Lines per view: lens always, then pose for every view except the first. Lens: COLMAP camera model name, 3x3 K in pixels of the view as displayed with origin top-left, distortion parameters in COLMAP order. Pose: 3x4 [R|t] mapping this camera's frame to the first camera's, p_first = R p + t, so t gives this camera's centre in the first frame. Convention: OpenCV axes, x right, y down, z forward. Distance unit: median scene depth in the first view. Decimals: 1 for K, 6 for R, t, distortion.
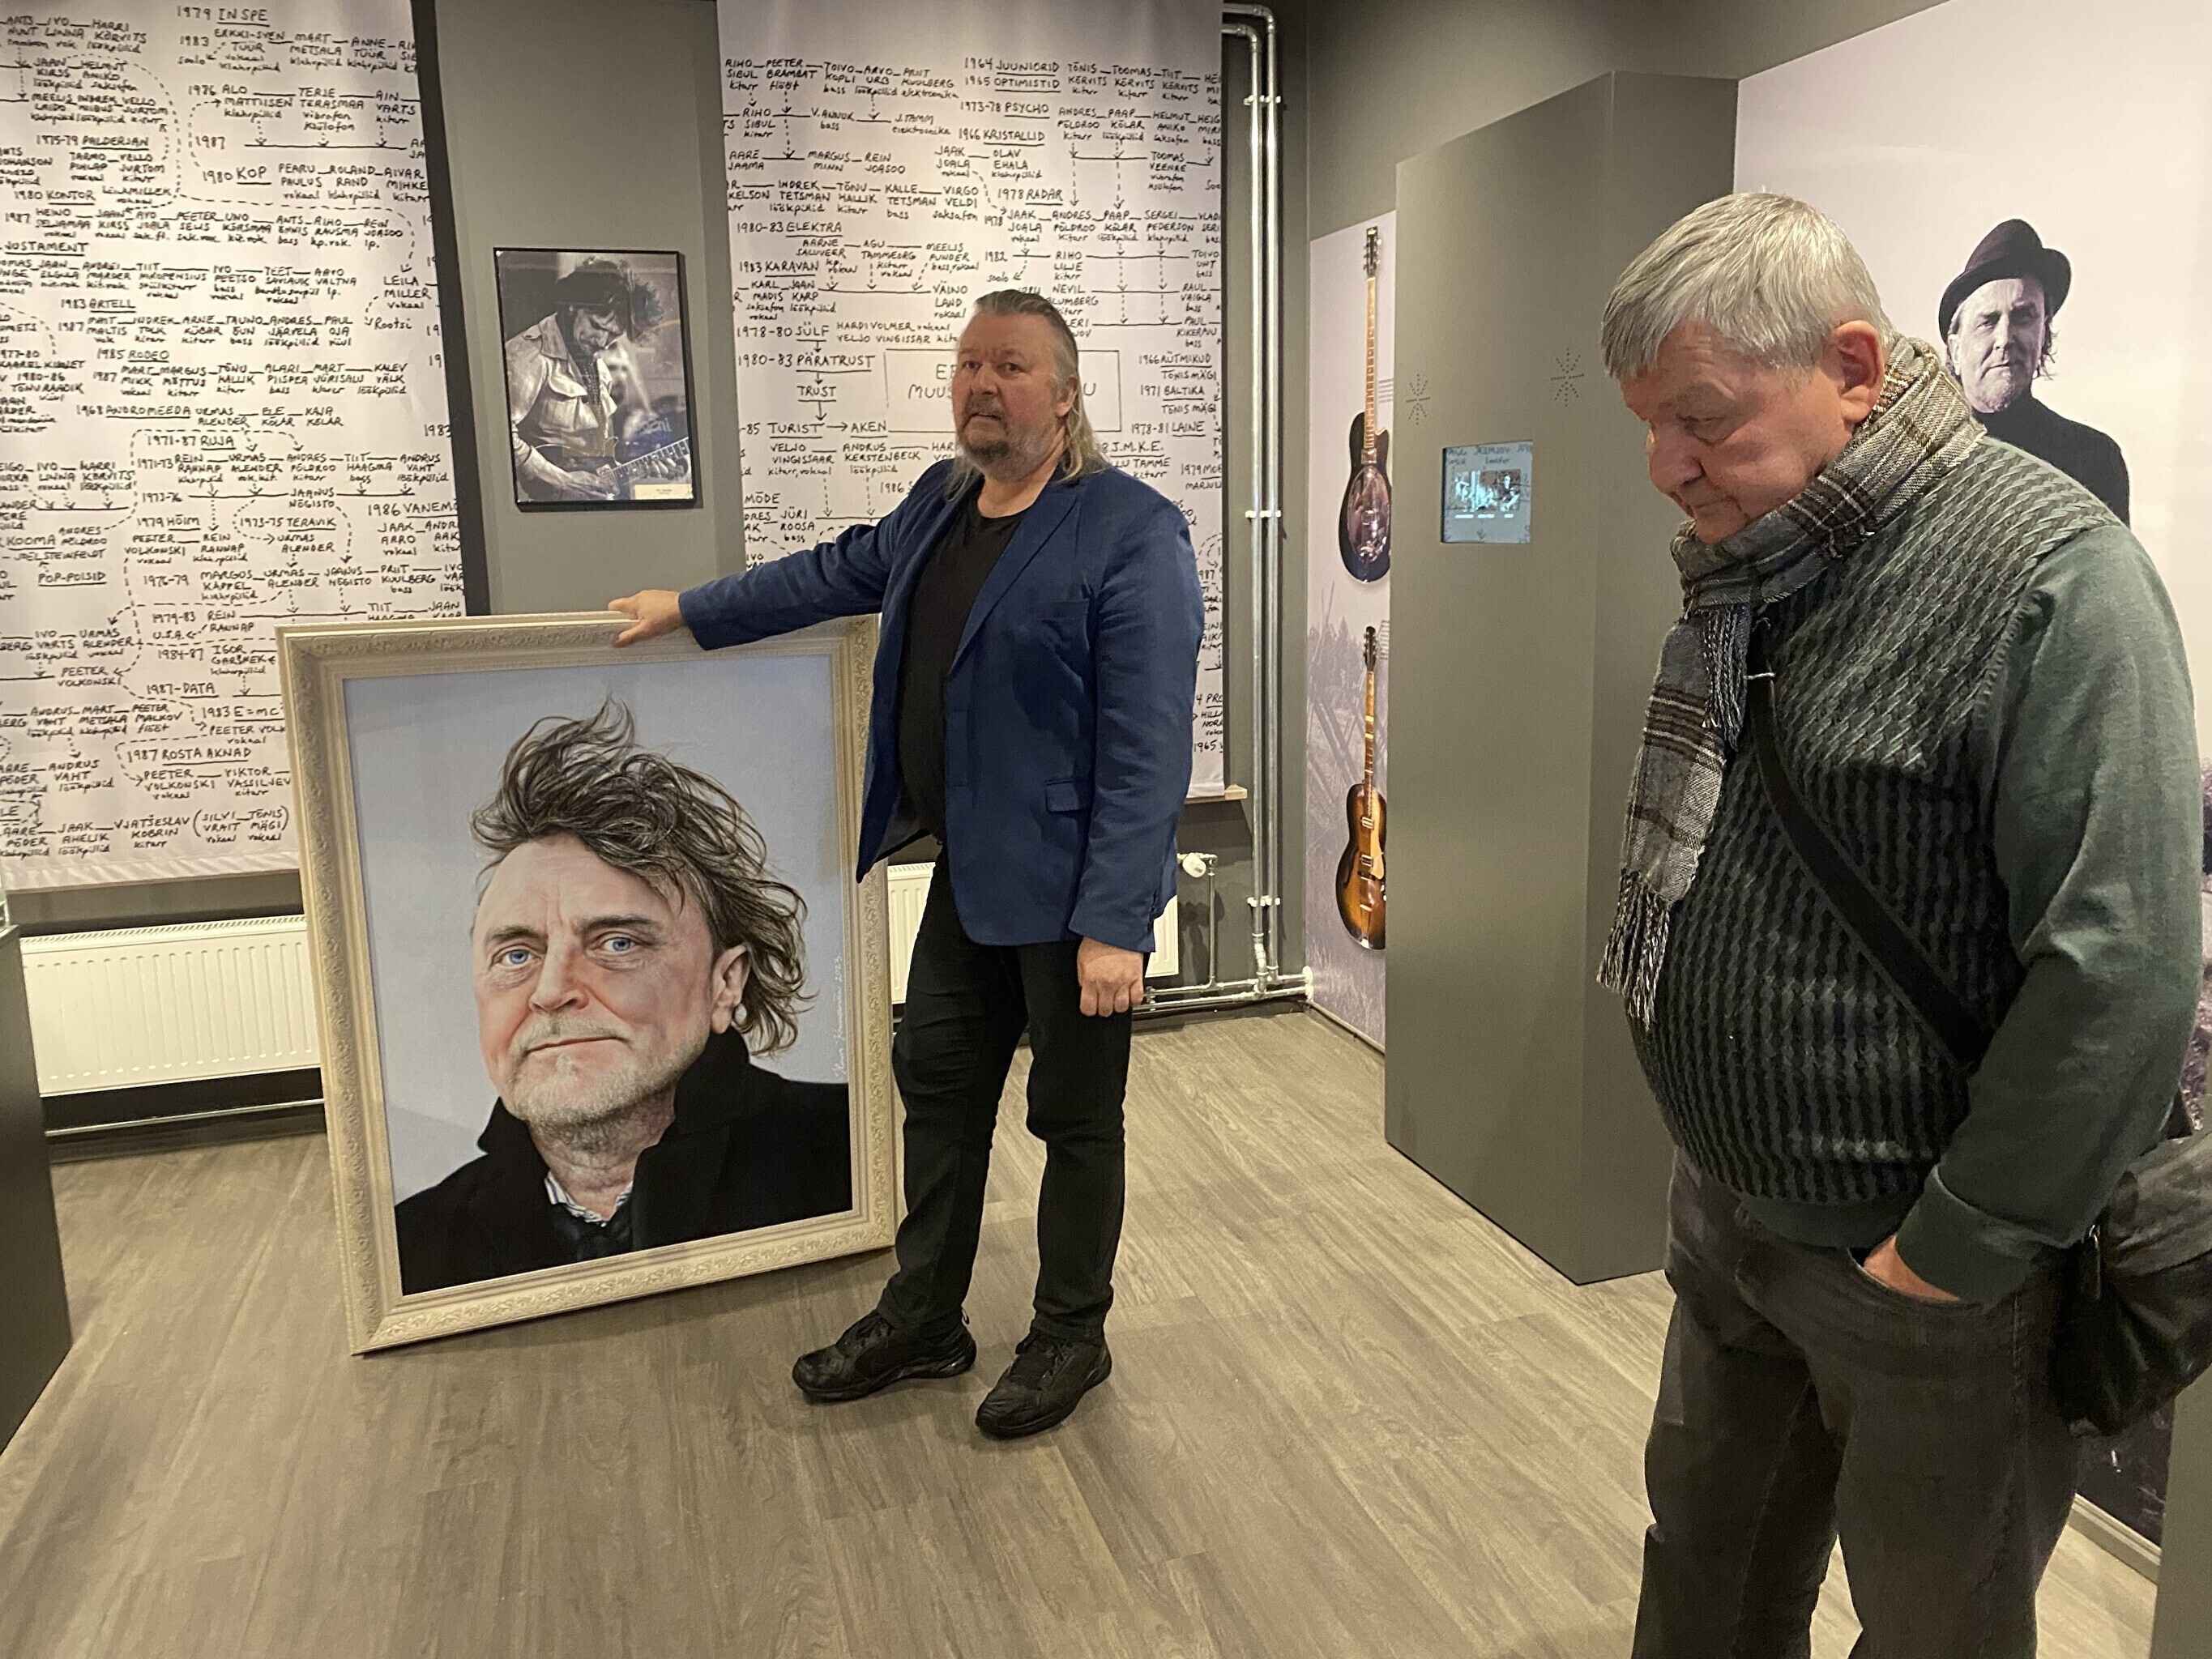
lens RADIAL K [[1673.6, 0, 1105.5], [0, 1673.6, 791.4], [0, 0, 1]] dist [0.031811, -0.024660]
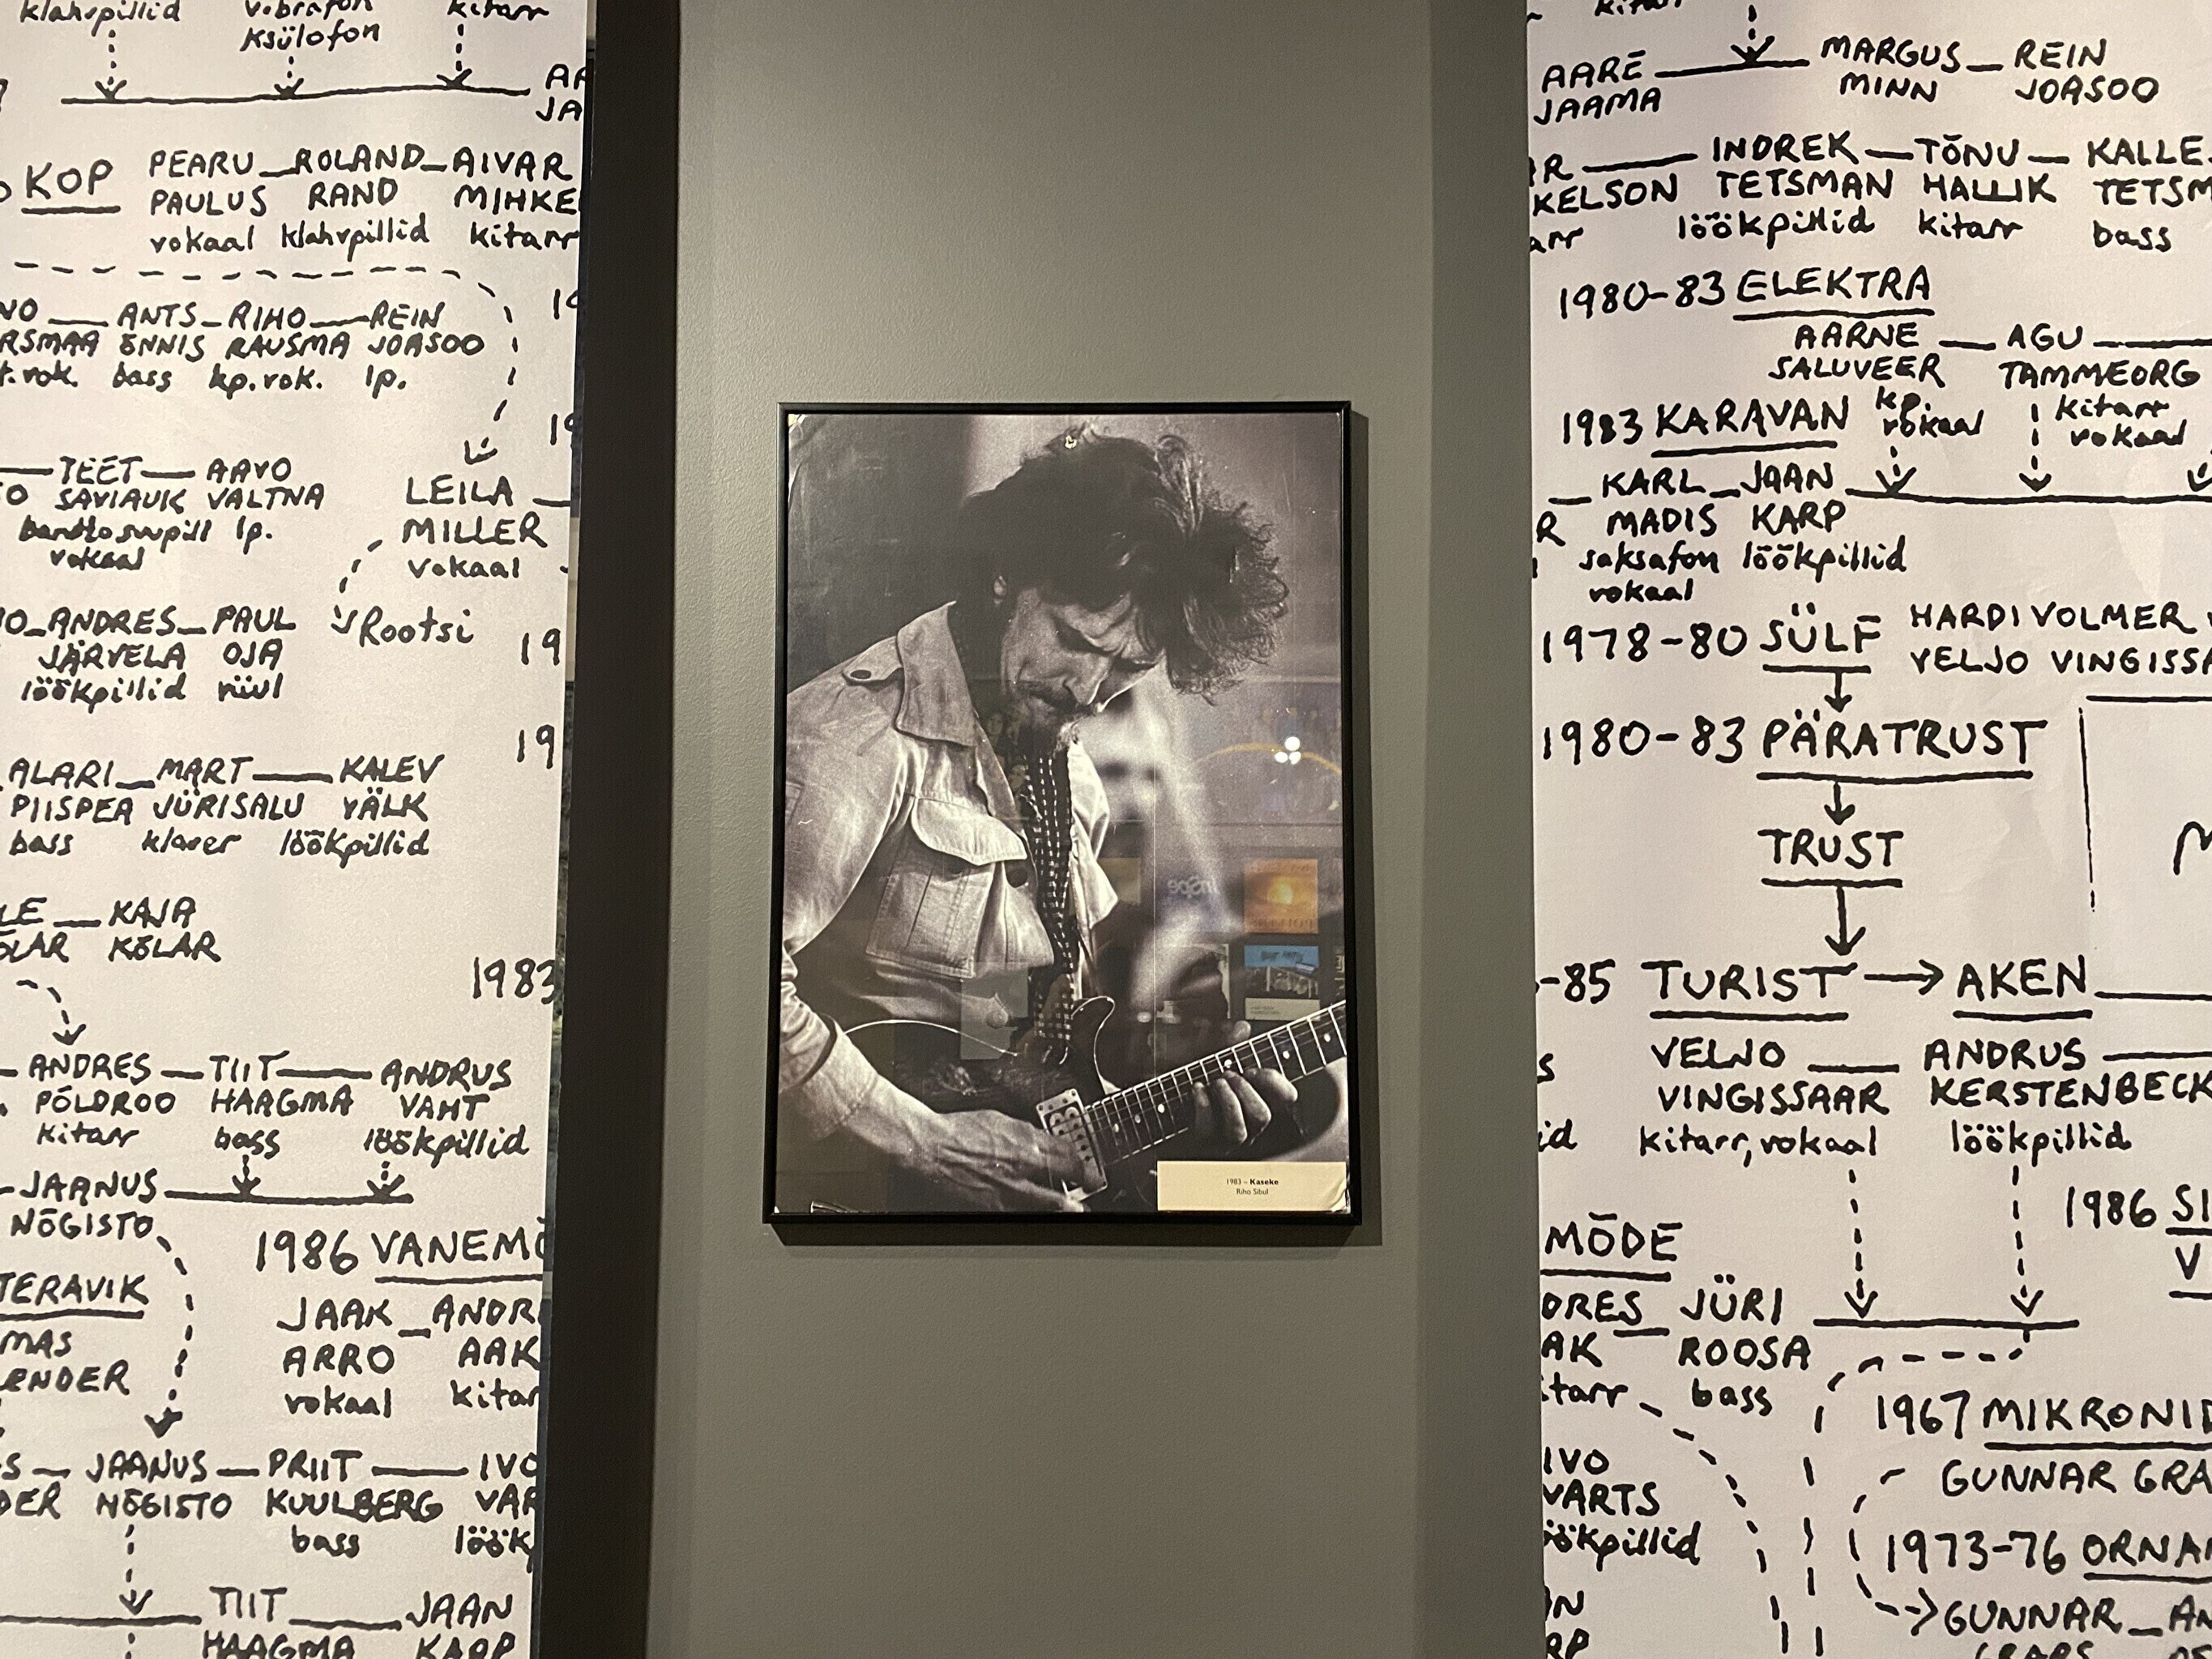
lens RADIAL K [[1673.6, 0, 1100.5], [0, 1673.6, 826.5], [0, 0, 1]] dist [0.031811, -0.024660]
pose [[0.953445, 0.002015, -0.301560, -0.214935], [-0.074403, 0.970637, -0.228753, -0.181954], [0.292244, 0.240540, 0.925599, 0.758514]]
